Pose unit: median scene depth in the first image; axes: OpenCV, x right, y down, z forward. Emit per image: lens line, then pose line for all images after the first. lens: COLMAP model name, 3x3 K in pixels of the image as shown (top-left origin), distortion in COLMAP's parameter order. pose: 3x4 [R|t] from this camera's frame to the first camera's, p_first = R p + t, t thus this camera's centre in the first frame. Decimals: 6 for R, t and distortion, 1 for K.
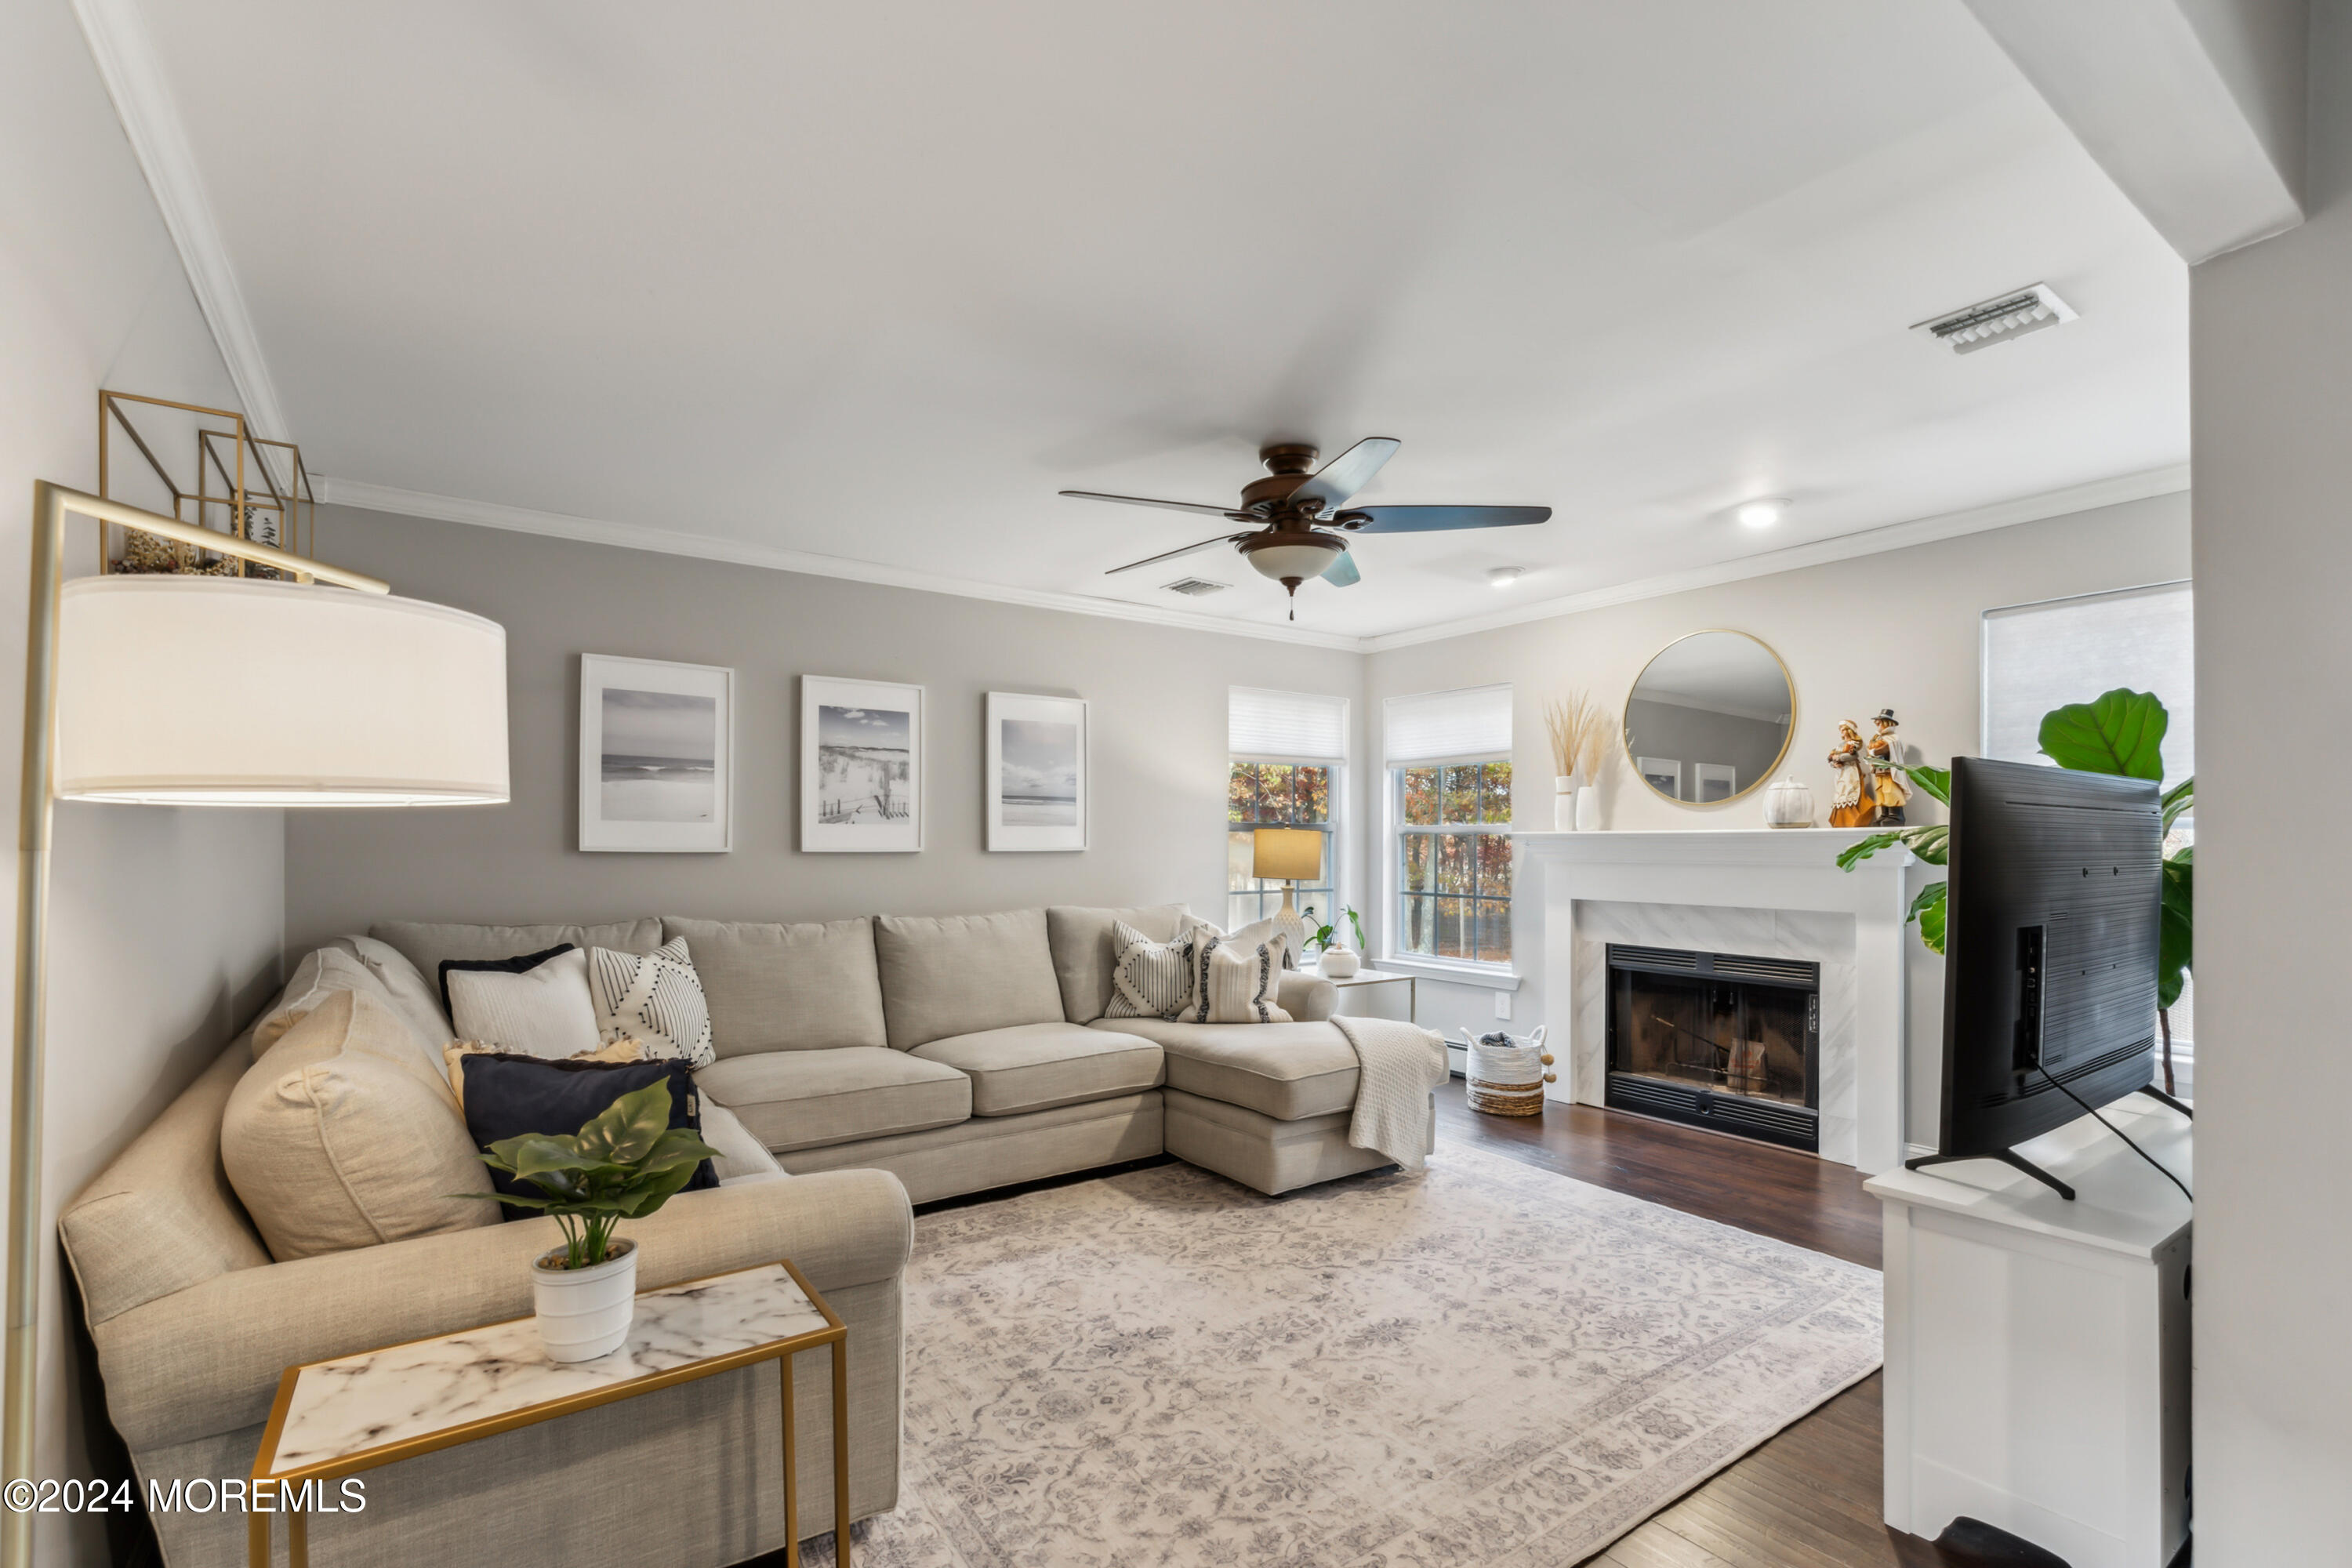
lens RADIAL K [[1050.7, 0, 1171.6], [0, 1050.7, 844.8], [0, 0, 1]] dist [0.000050, -0.000051]
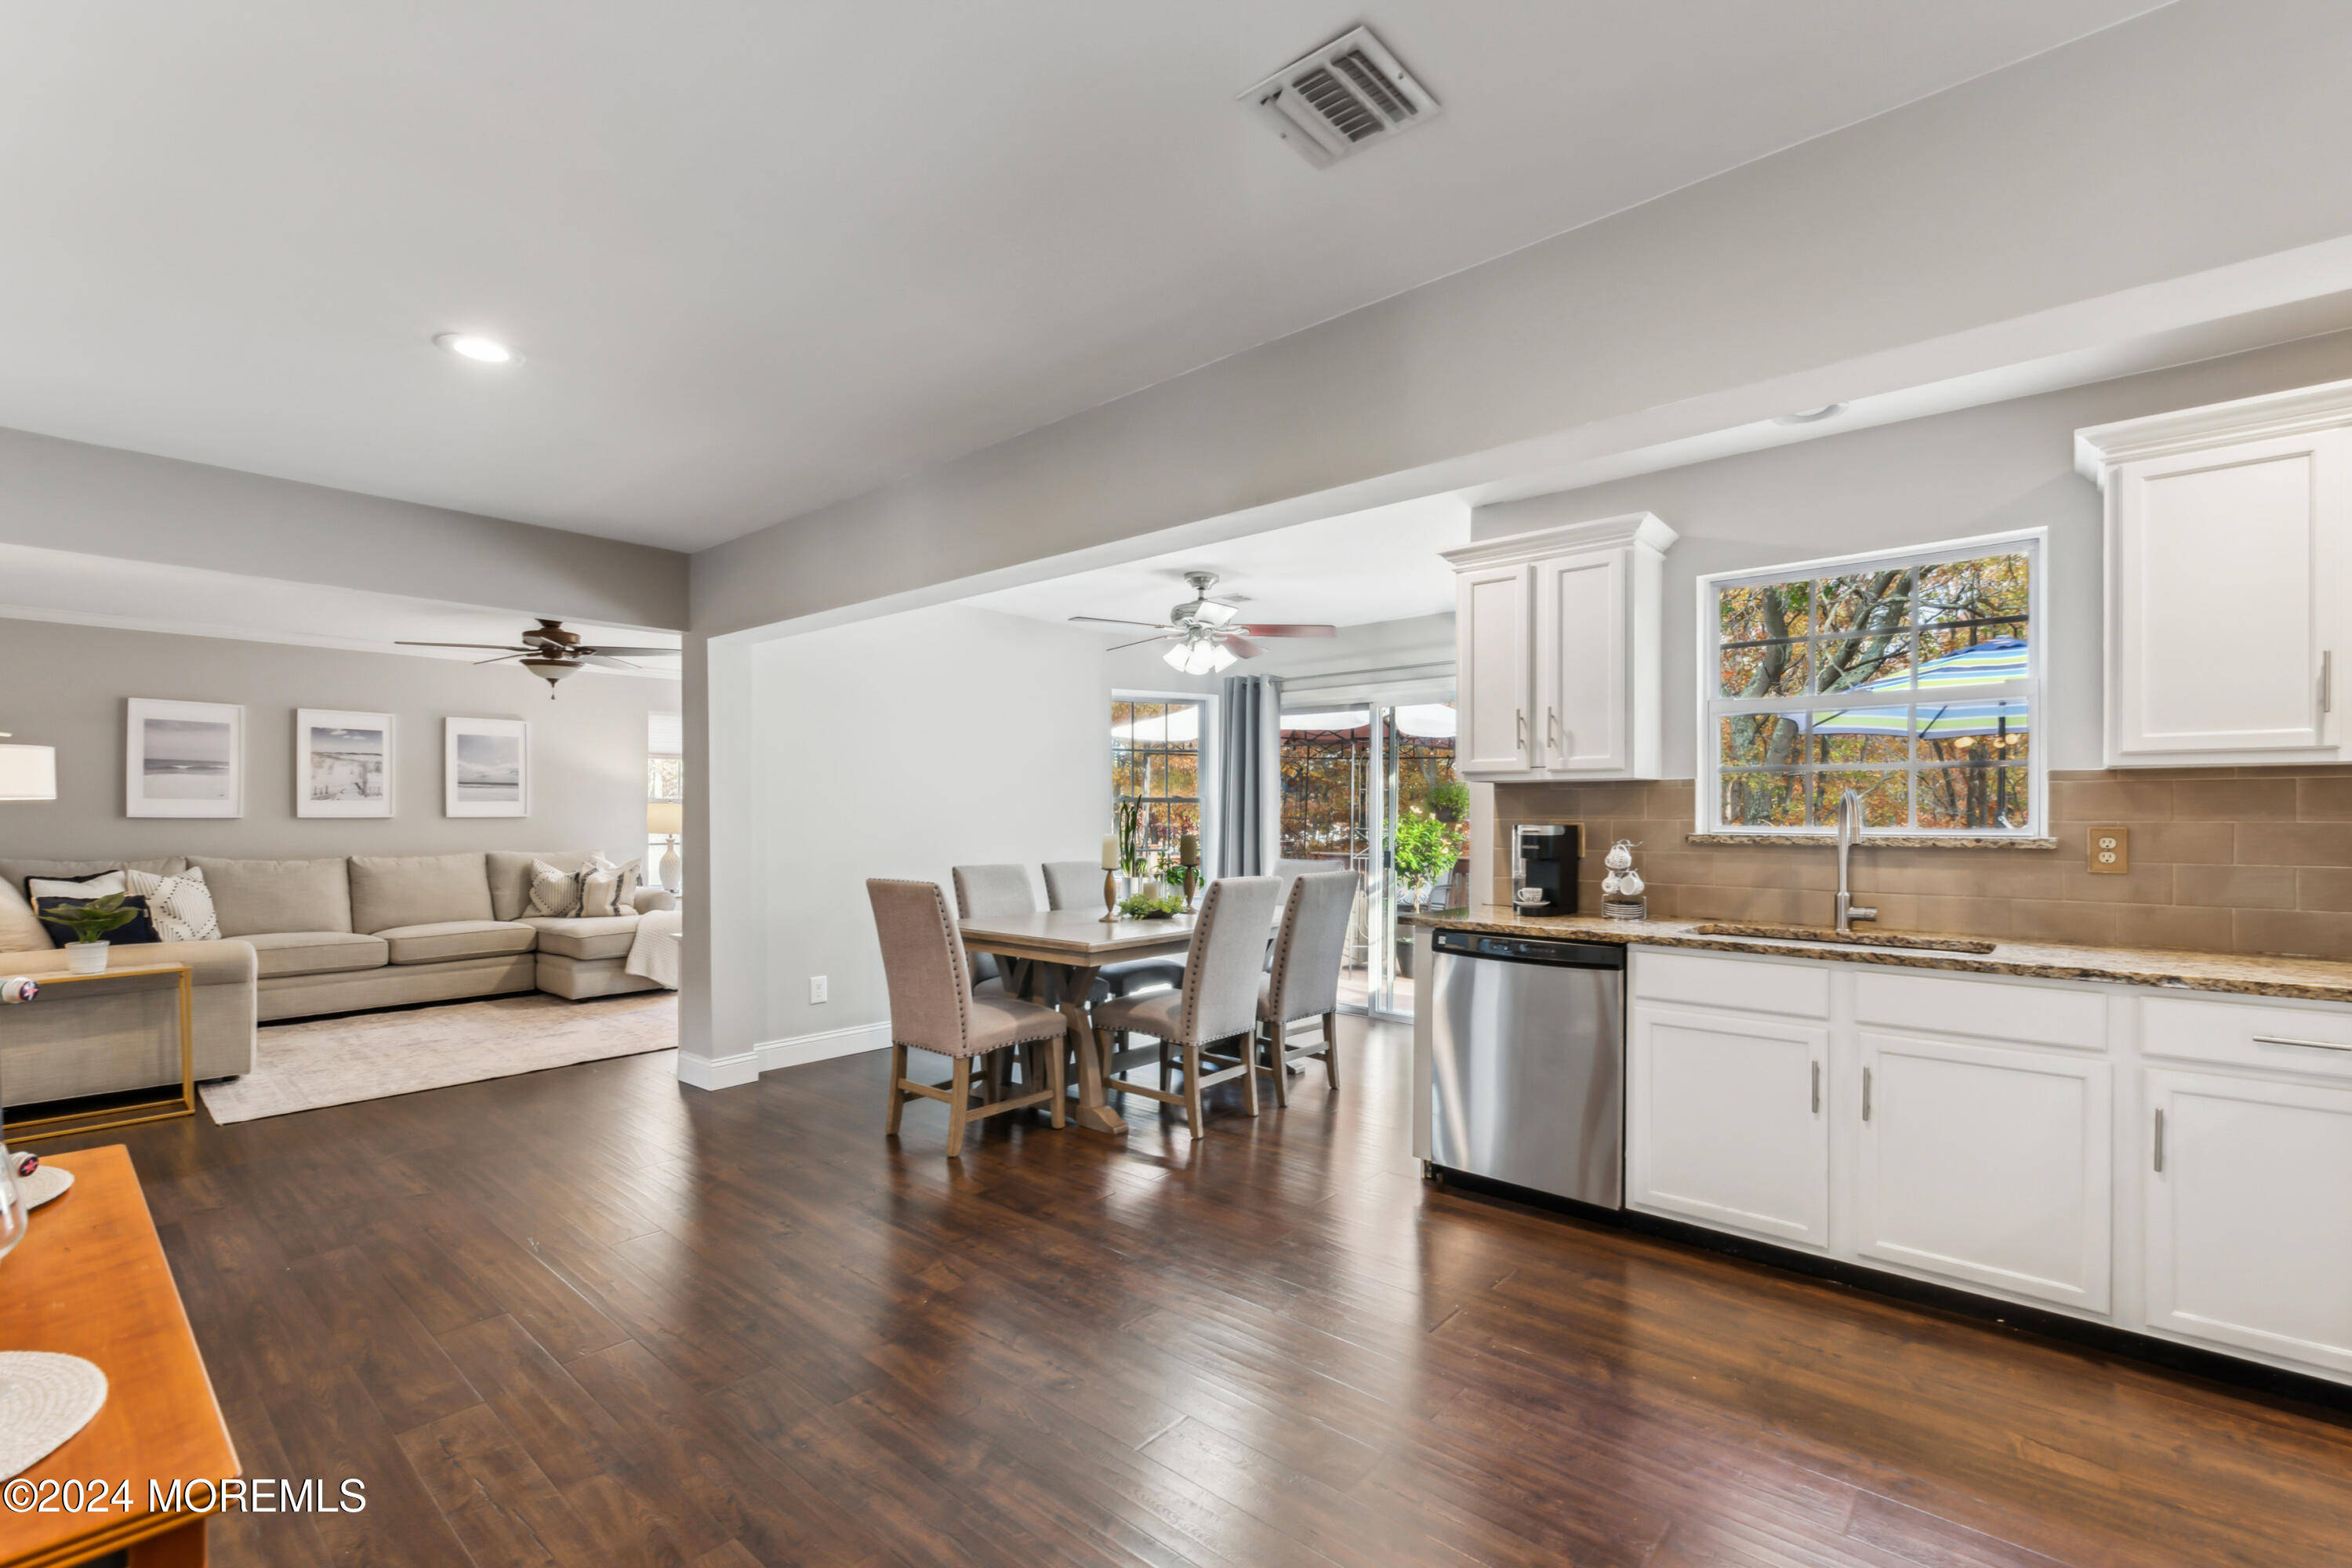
lens RADIAL K [[1033.7, 0, 1176.7], [0, 1033.7, 815.1], [0, 0, 1]] dist [0.001767, -0.000020]
pose [[0.971913, -0.002251, 0.235329, 0.606893], [0.001629, 0.999995, 0.002834, 0.000732], [-0.235334, -0.002371, 0.971912, -0.896723]]
